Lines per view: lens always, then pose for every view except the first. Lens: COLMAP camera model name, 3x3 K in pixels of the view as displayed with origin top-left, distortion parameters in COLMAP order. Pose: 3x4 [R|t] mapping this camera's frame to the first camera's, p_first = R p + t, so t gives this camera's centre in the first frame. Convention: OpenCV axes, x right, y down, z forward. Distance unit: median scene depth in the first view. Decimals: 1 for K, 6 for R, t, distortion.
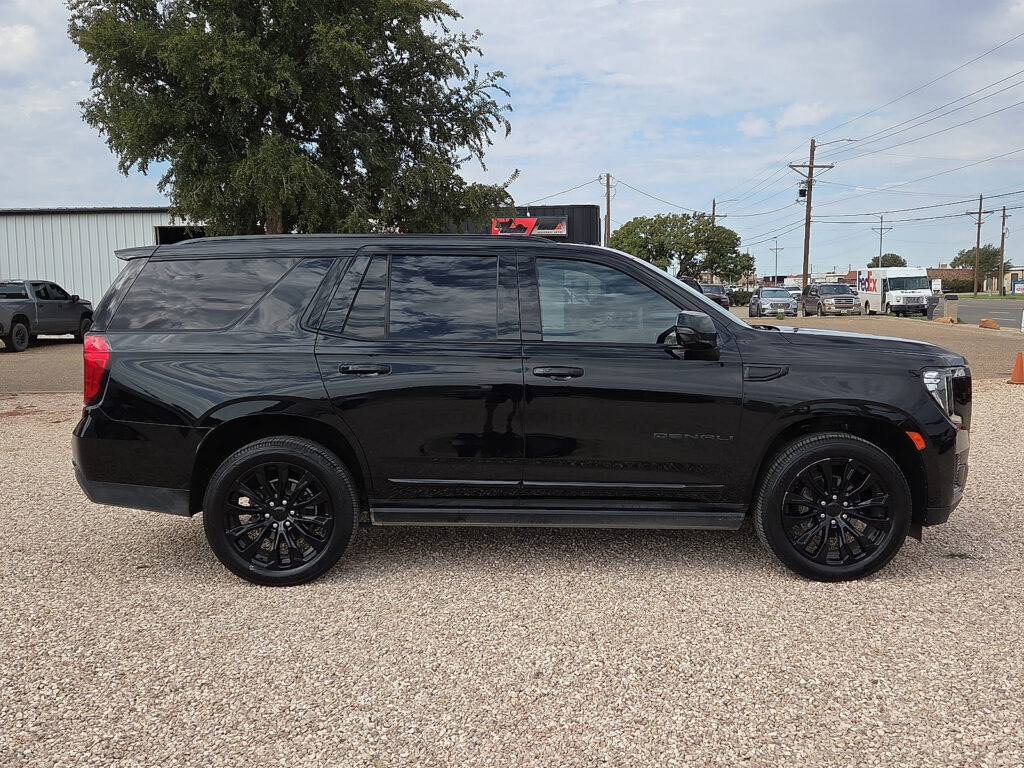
lens RADIAL K [[1084.1, 0, 515.1], [0, 1084.1, 385.9], [0, 0, 1]] dist [0.043315, 0.000000]
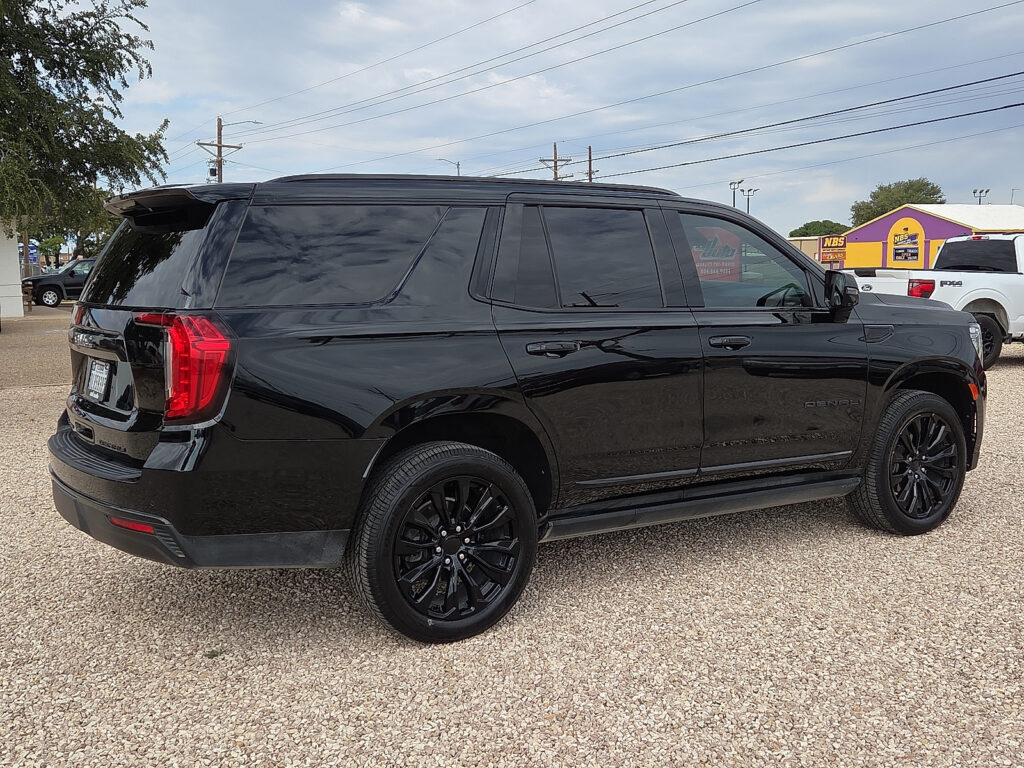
lens RADIAL K [[1084.1, 0, 513.0], [0, 1084.1, 382.8], [0, 0, 1]] dist [0.043315, 0.000000]
pose [[0.831890, -0.060652, 0.551615, -0.474942], [0.054173, 0.998137, 0.028051, -0.010497], [-0.552289, 0.006547, 0.833627, 0.281309]]
